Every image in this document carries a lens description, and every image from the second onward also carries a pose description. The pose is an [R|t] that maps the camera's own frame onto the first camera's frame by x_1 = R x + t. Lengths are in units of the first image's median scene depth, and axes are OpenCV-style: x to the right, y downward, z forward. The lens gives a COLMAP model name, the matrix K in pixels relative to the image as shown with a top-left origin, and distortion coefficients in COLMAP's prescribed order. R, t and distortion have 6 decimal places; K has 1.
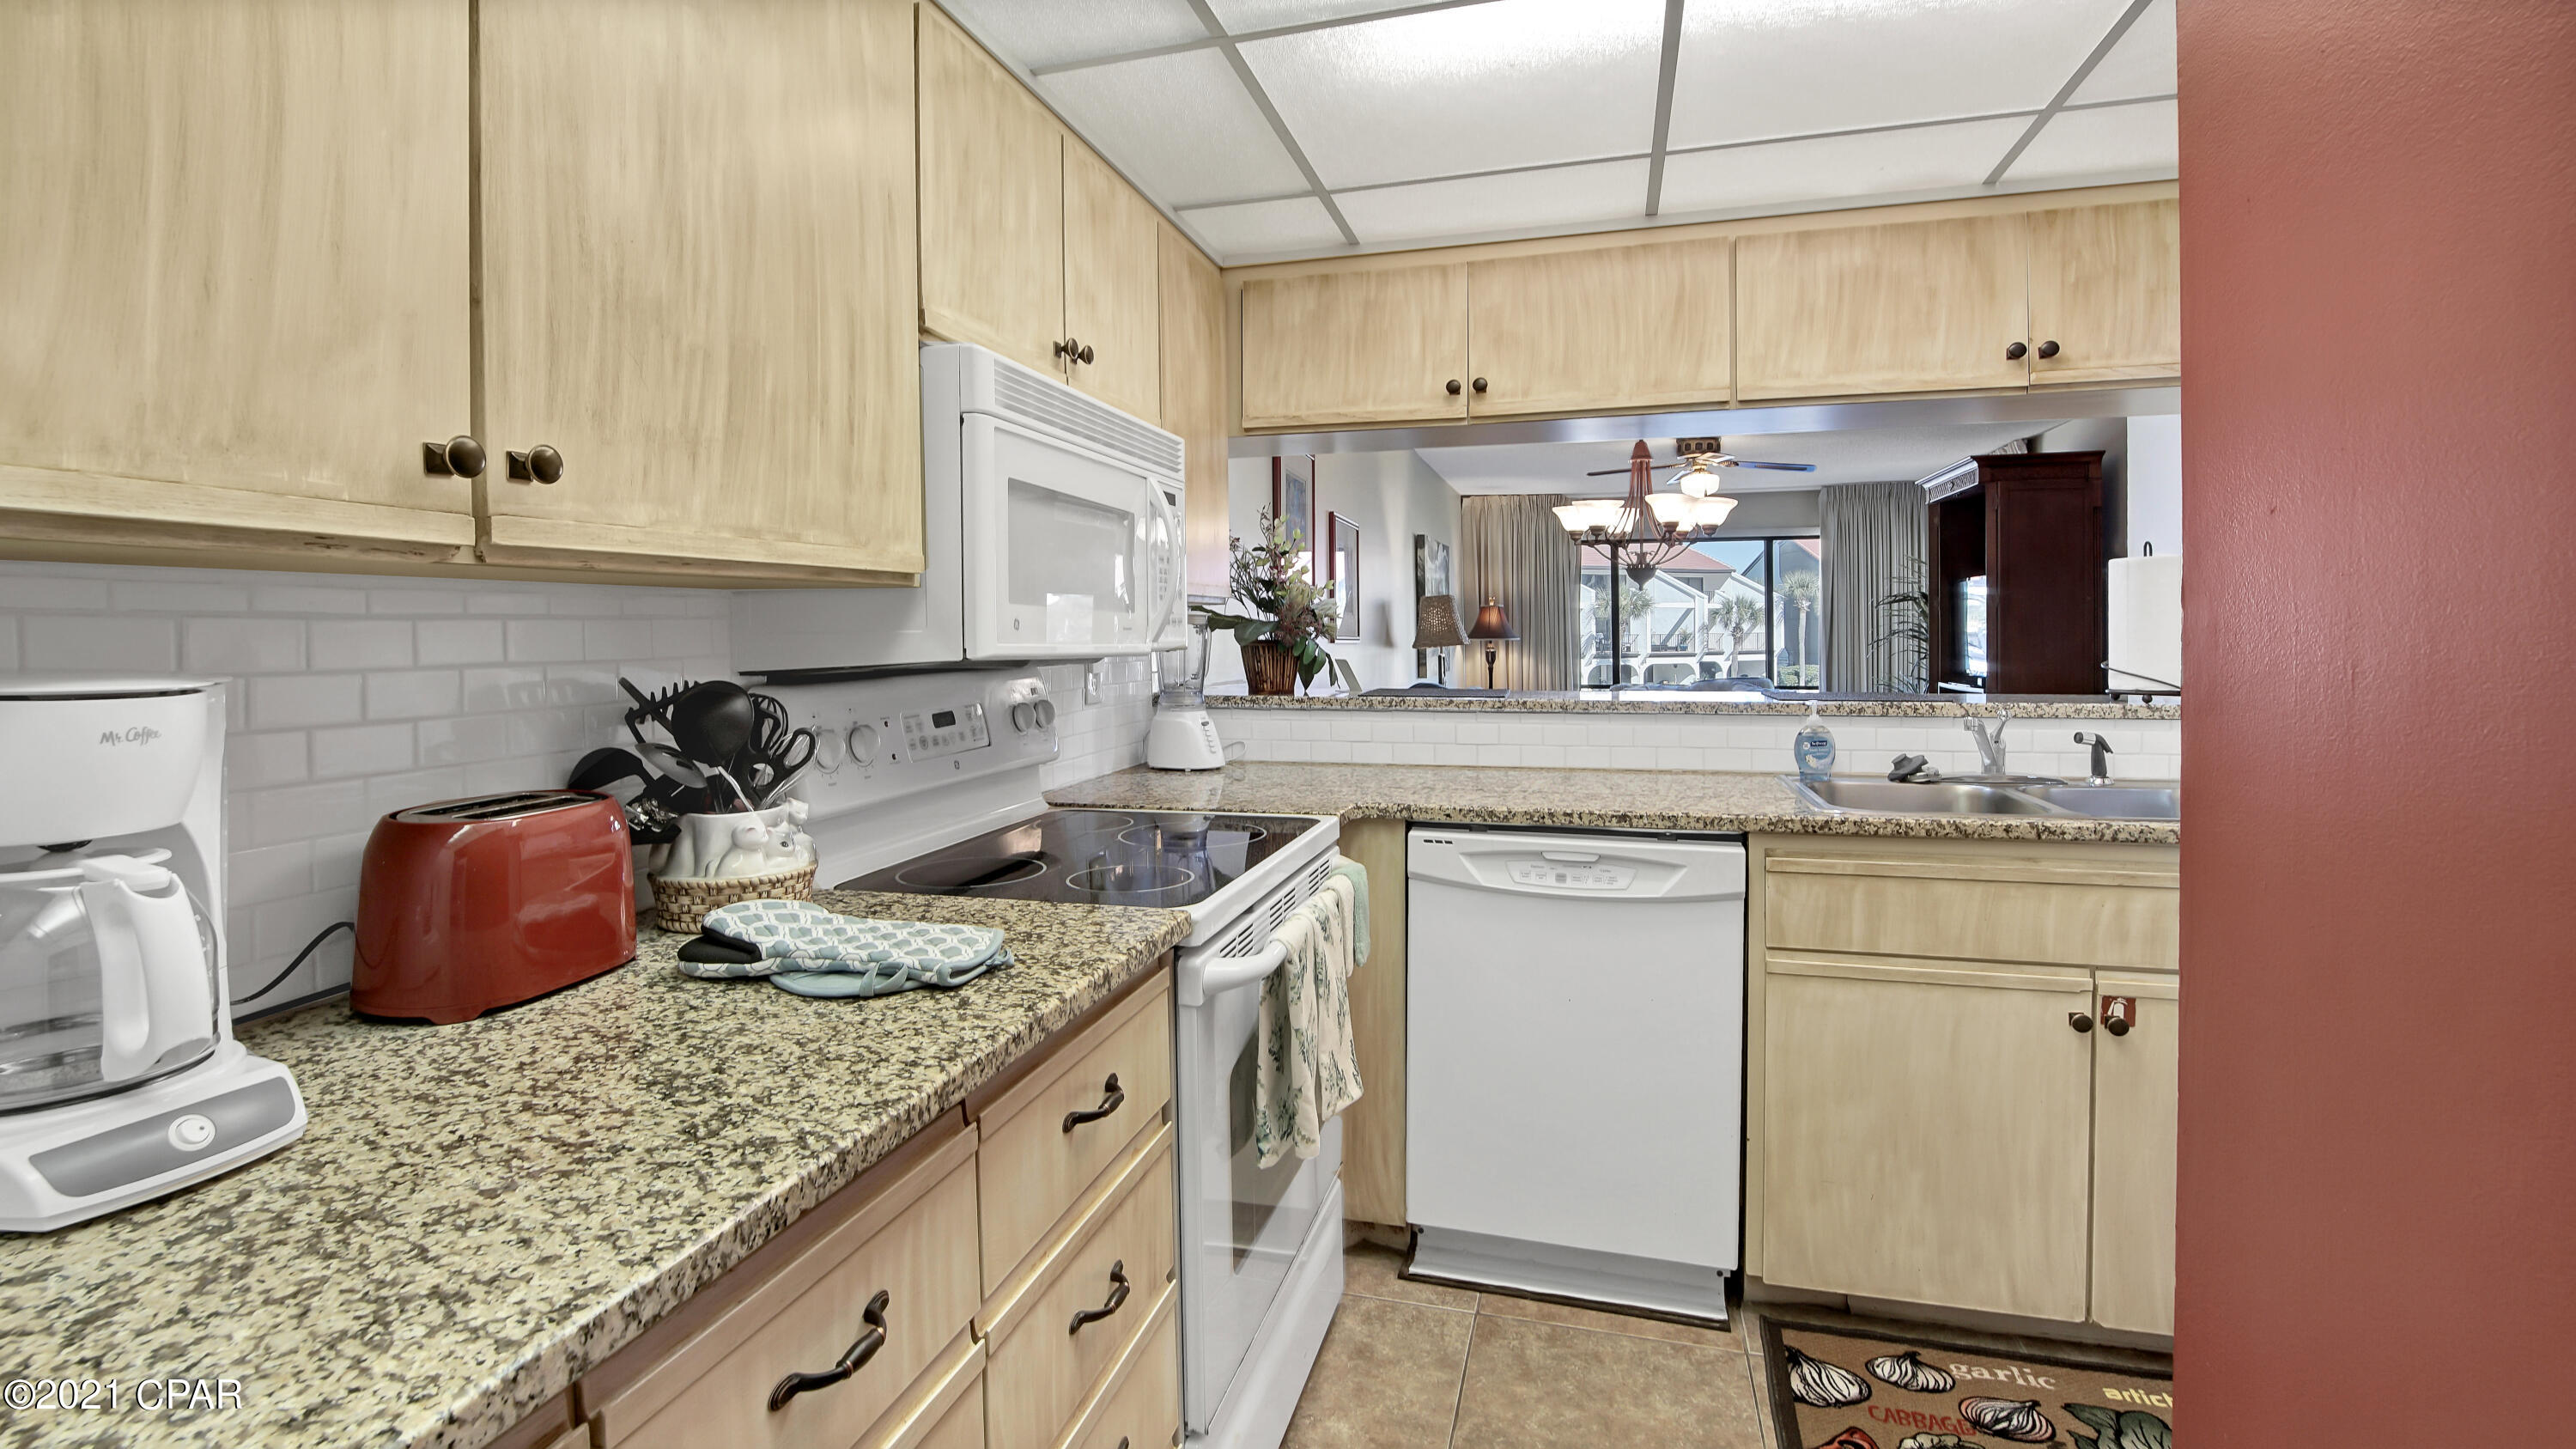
lens RADIAL K [[1184.7, 0, 1303.8], [0, 1184.7, 661.1], [0, 0, 1]] dist [-0.022120, 0.005521]
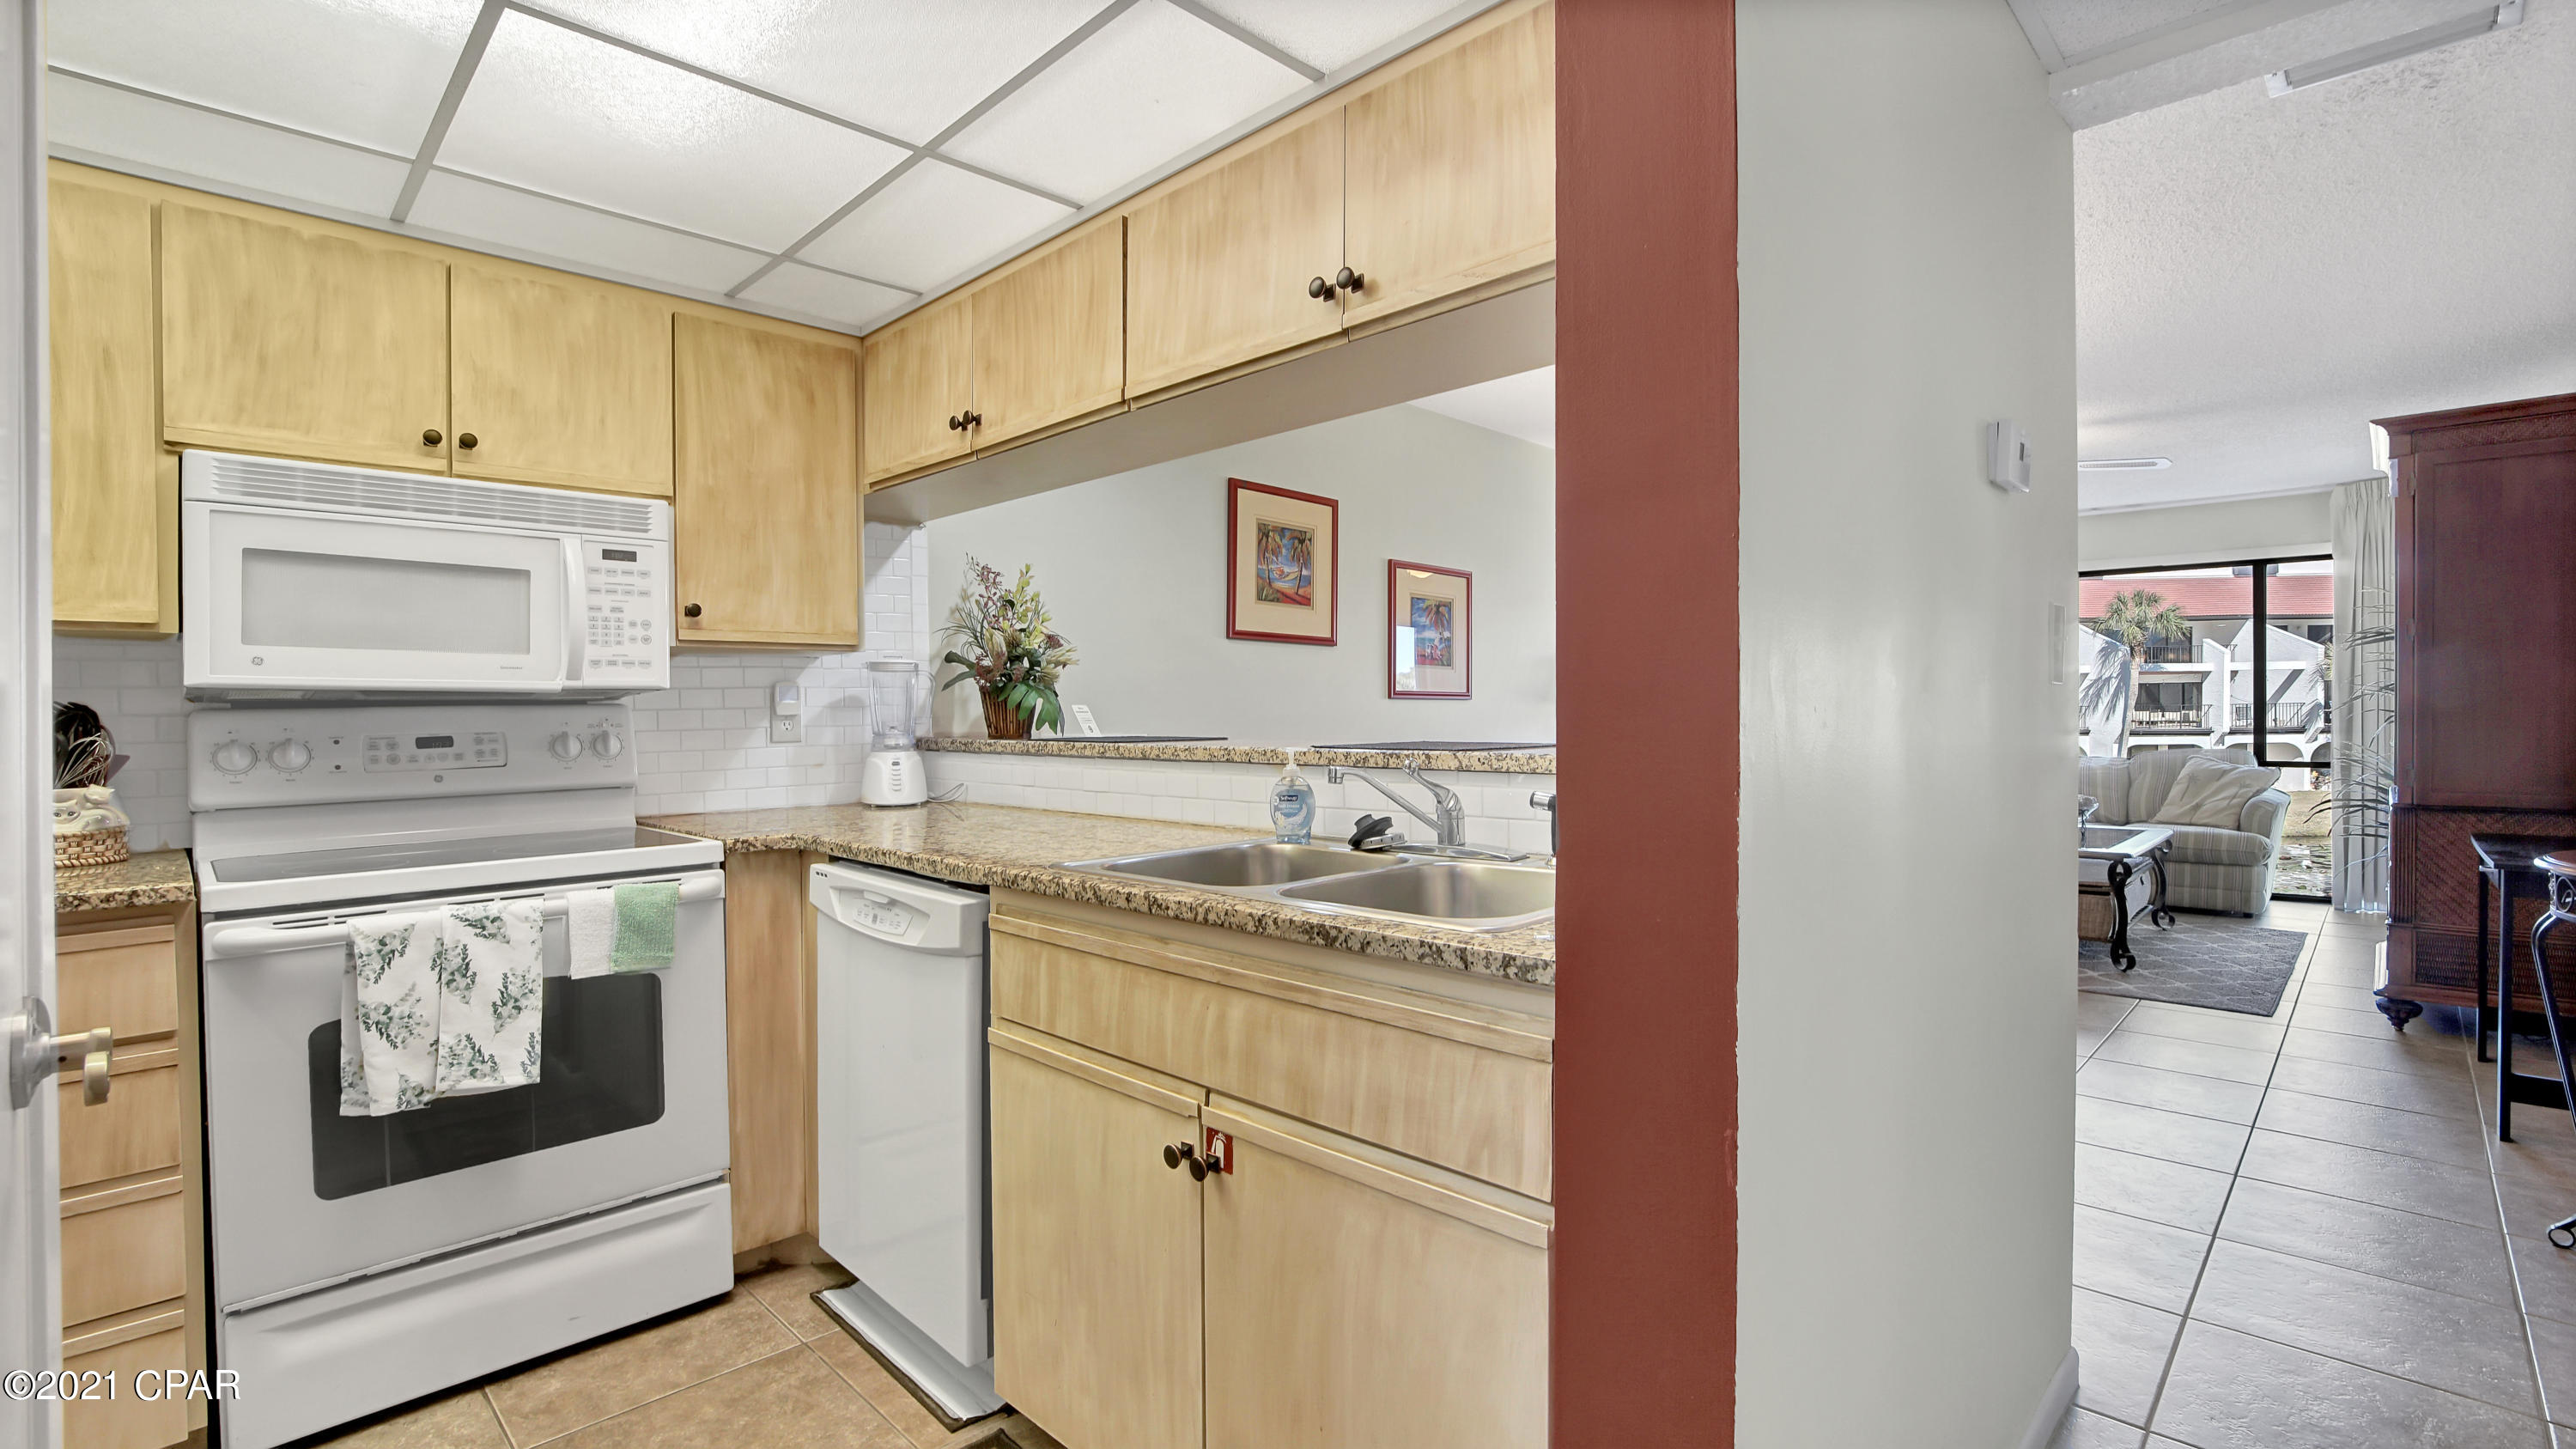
lens RADIAL K [[1184.7, 0, 1277.2], [0, 1184.7, 729.3], [0, 0, 1]] dist [-0.022120, 0.005521]
pose [[0.870119, 0.007547, -0.492783, 0.854126], [-0.008537, 0.999964, 0.000240, 0.021785], [0.492767, 0.003998, 0.870152, 0.277142]]
